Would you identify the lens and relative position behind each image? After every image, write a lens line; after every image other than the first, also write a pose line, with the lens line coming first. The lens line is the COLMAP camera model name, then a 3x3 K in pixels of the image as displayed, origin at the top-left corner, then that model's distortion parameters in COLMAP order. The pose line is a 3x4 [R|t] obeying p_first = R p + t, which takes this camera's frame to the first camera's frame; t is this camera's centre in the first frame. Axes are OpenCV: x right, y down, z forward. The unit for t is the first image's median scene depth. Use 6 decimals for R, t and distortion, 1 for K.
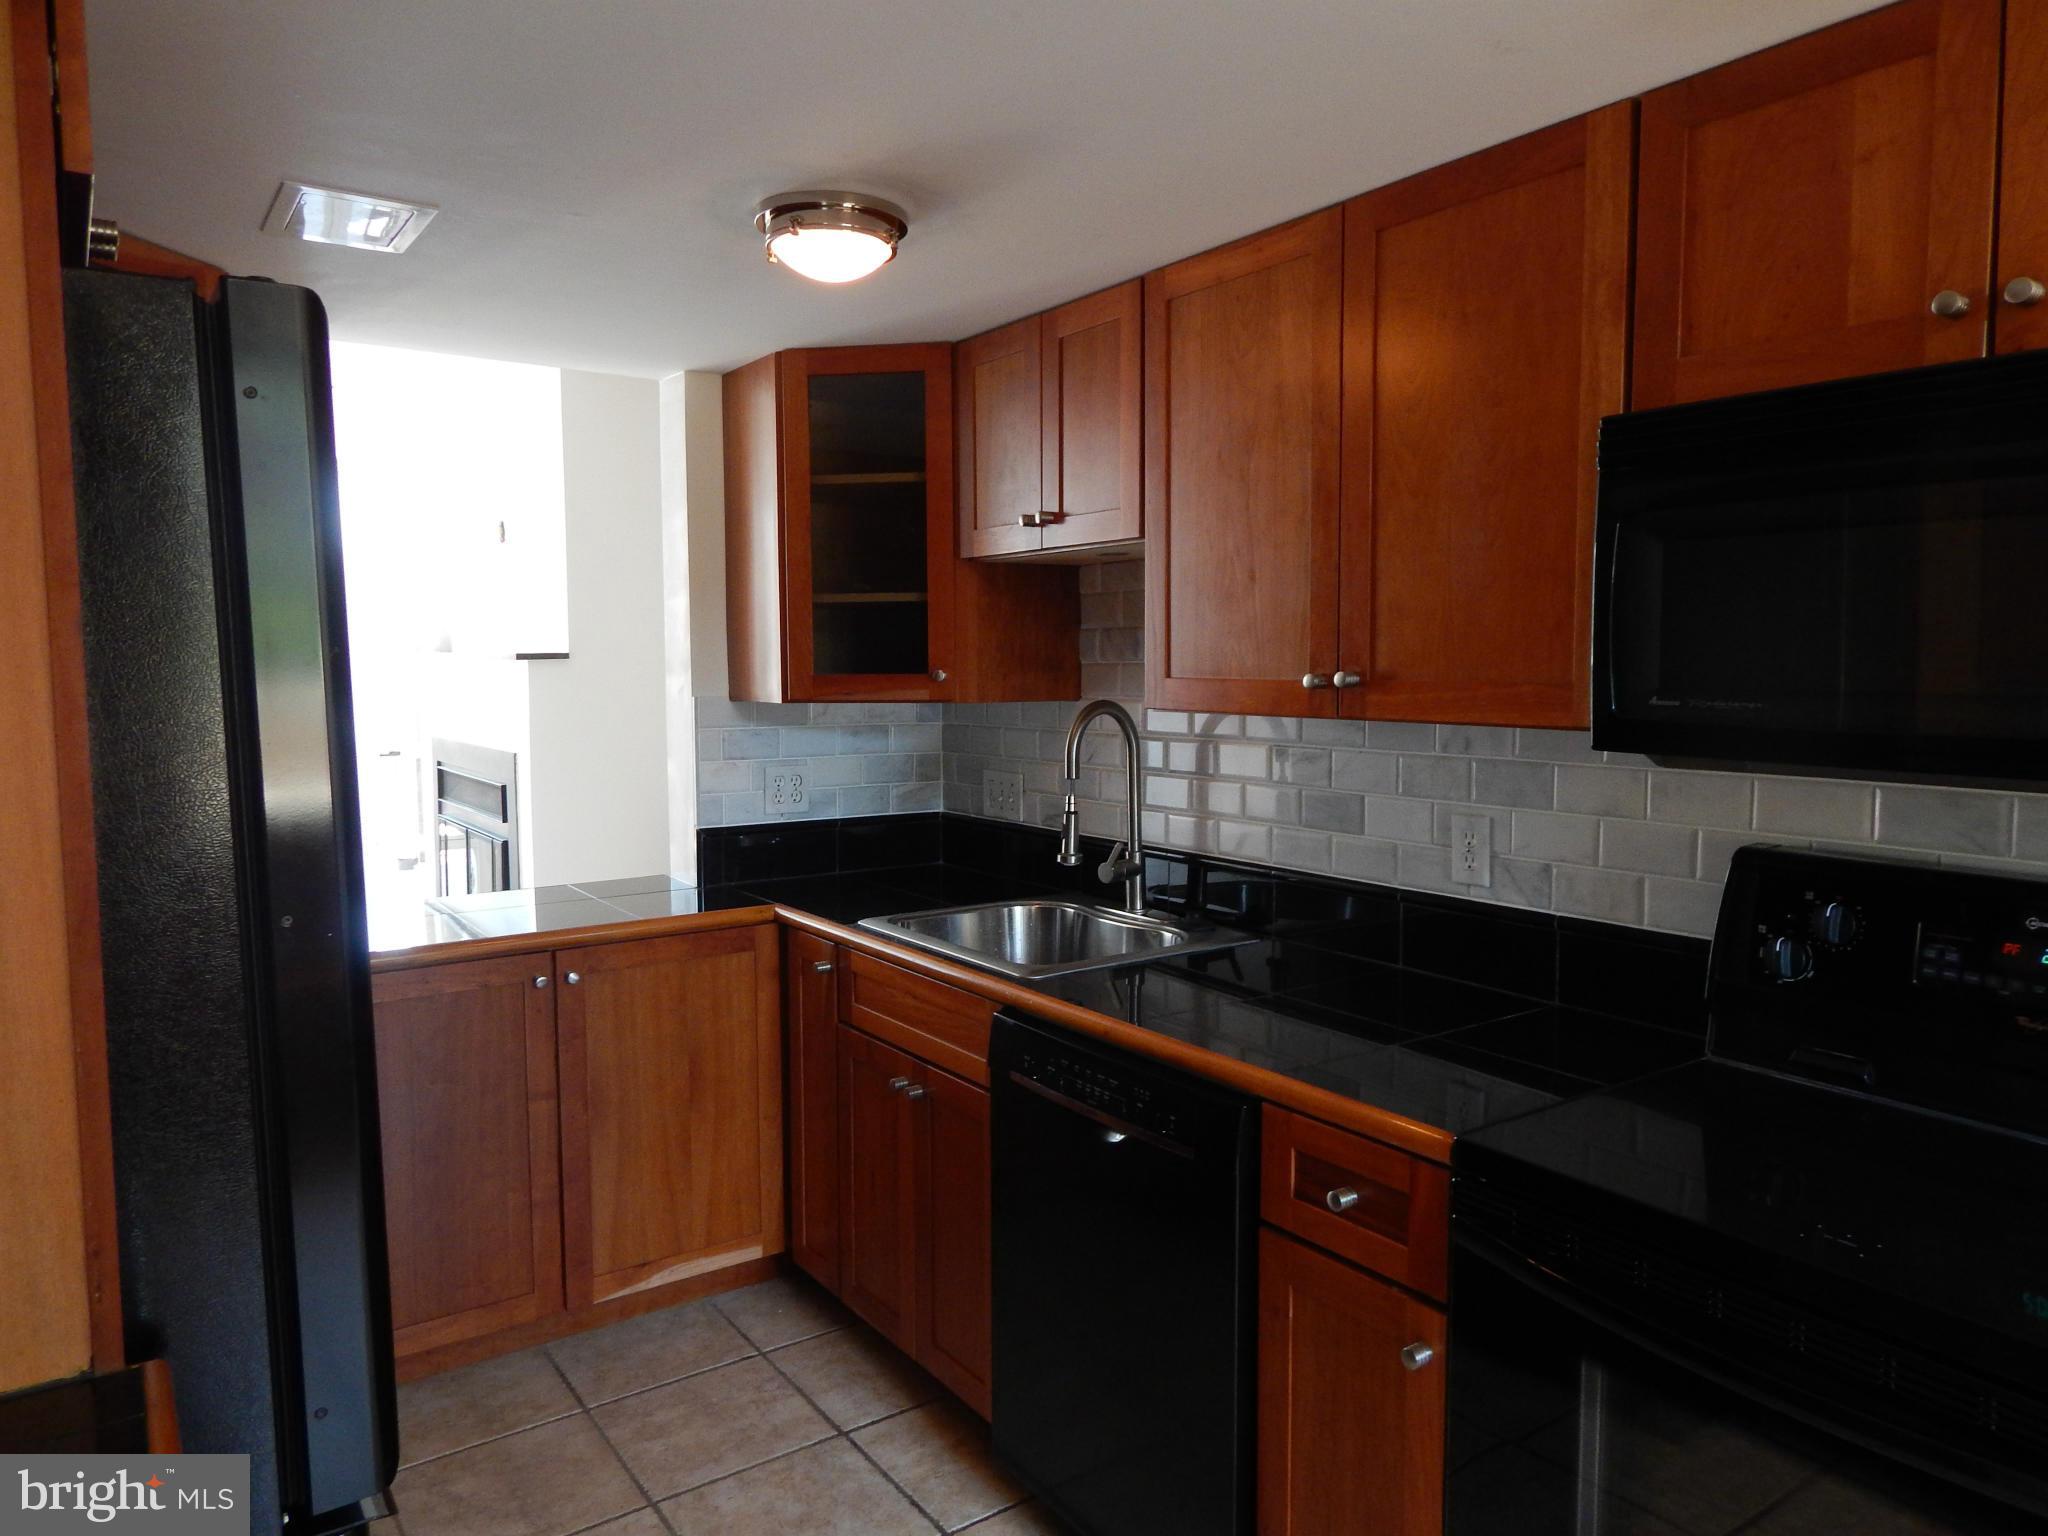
lens RADIAL K [[1367.9, 0, 1025.1], [0, 1367.9, 780.0], [0, 0, 1]] dist [0.026334, -0.020487]
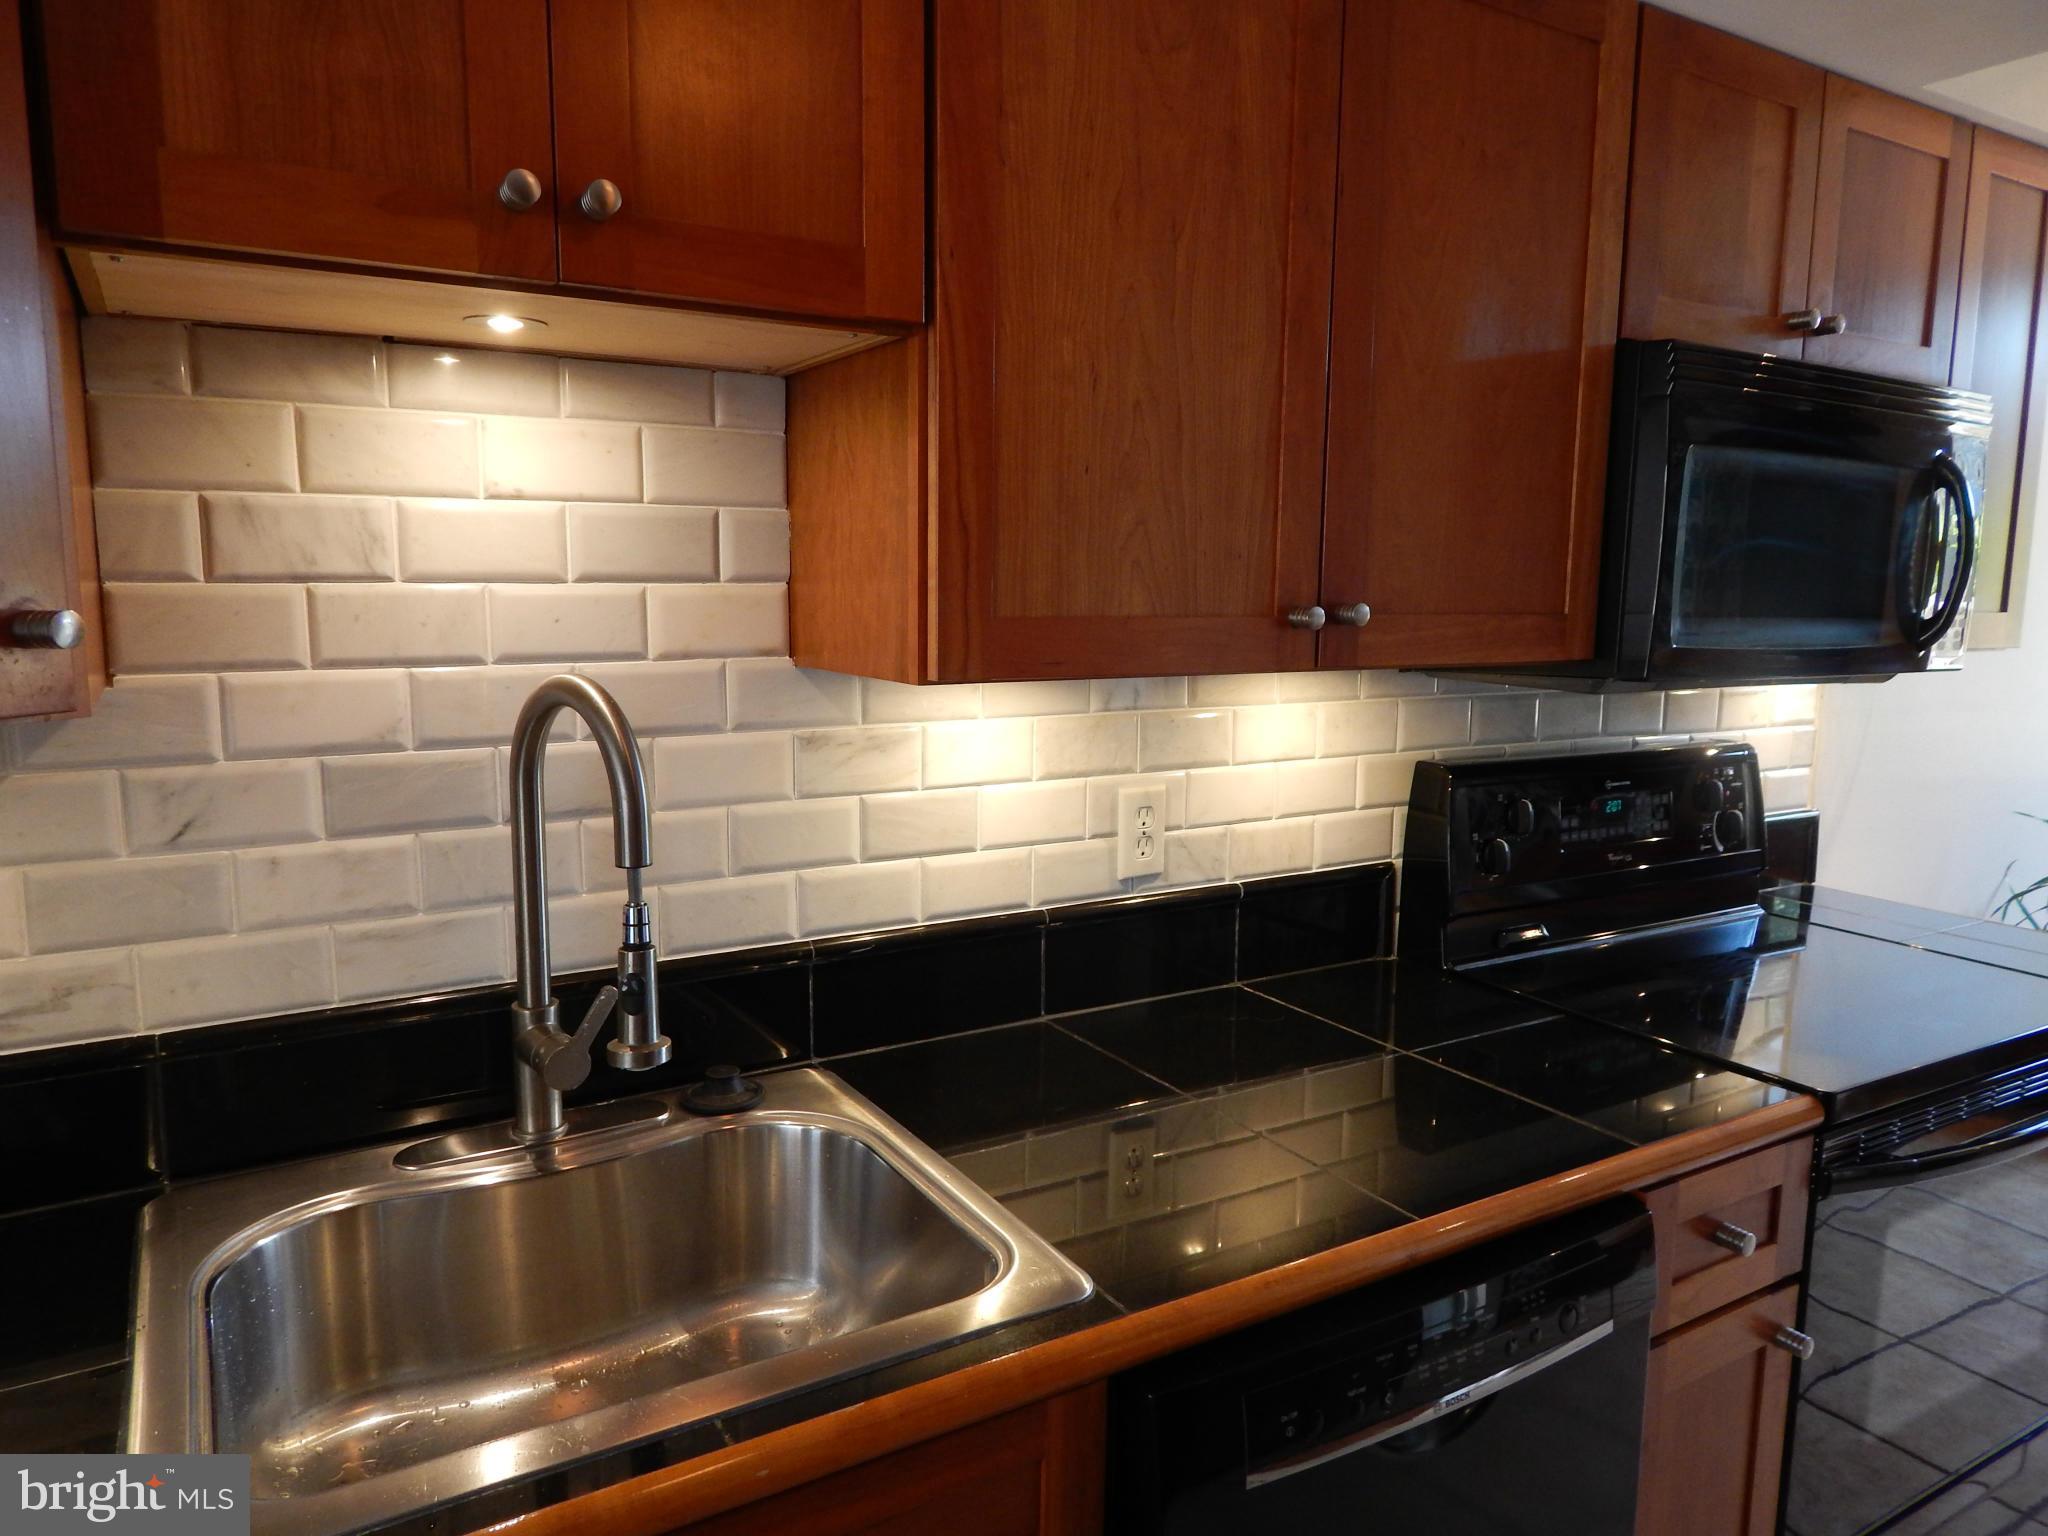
lens RADIAL K [[1367.9, 0, 1009.5], [0, 1367.9, 765.4], [0, 0, 1]] dist [0.026334, -0.020487]
pose [[0.069967, -0.135481, 0.988306, -0.547555], [0.075318, 0.988624, 0.130193, -0.114856], [-0.994702, 0.065328, 0.079375, 1.262196]]
